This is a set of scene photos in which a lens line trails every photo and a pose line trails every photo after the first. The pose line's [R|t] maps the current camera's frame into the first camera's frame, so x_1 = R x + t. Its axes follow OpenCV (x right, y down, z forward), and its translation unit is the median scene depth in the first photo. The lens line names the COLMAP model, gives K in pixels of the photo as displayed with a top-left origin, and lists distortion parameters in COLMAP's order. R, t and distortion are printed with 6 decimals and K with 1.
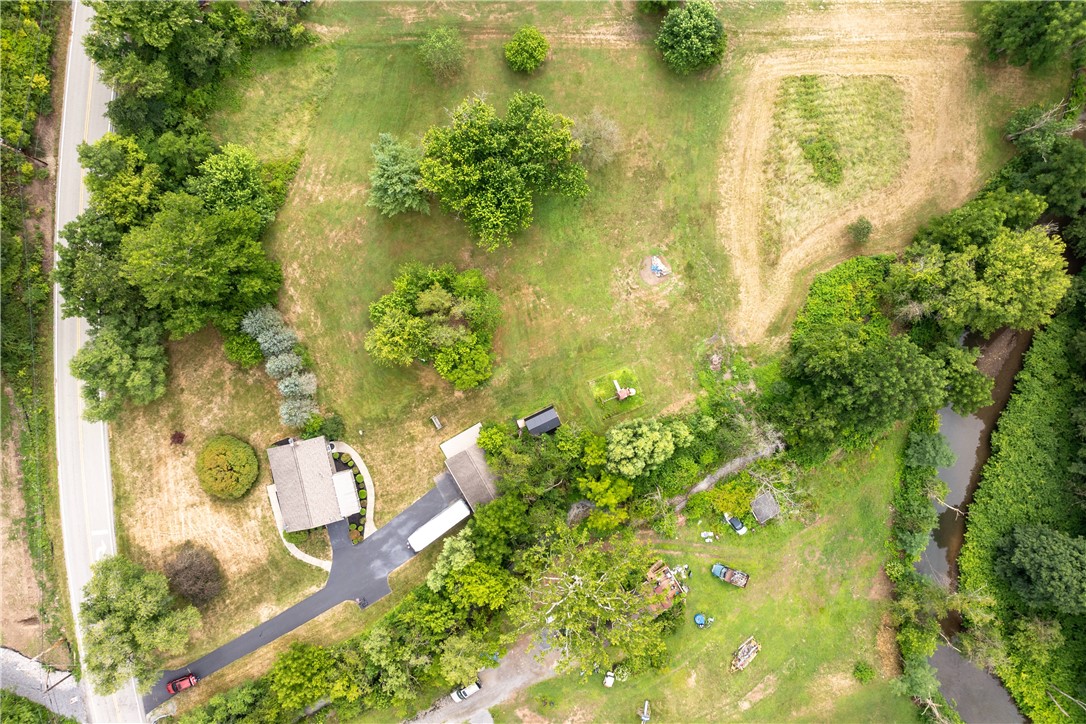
lens RADIAL K [[819.2, 0, 549.3], [0, 819.2, 370.9], [0, 0, 1]] dist [-0.030935, 0.000026]
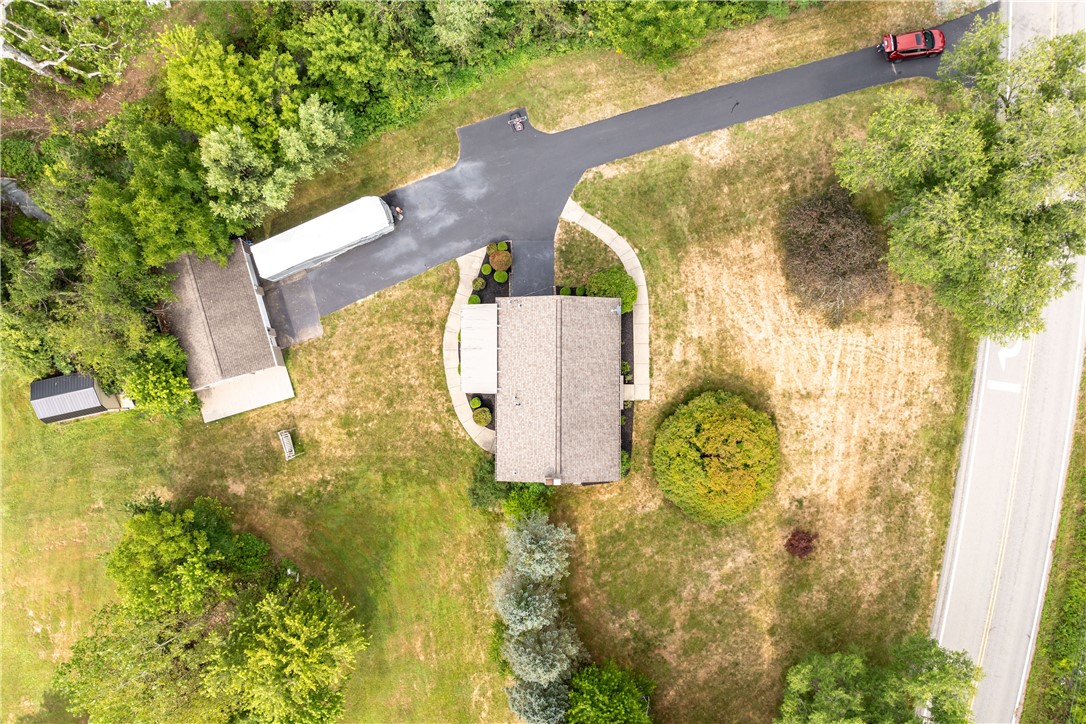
lens RADIAL K [[819.2, 0, 546.1], [0, 819.2, 373.4], [0, 0, 1]] dist [-0.030935, 0.000026]
pose [[-0.972726, -0.230894, -0.022191, -0.273220], [0.230925, -0.972971, 0.001223, 0.142133], [-0.021874, -0.003935, 0.999753, 0.517253]]
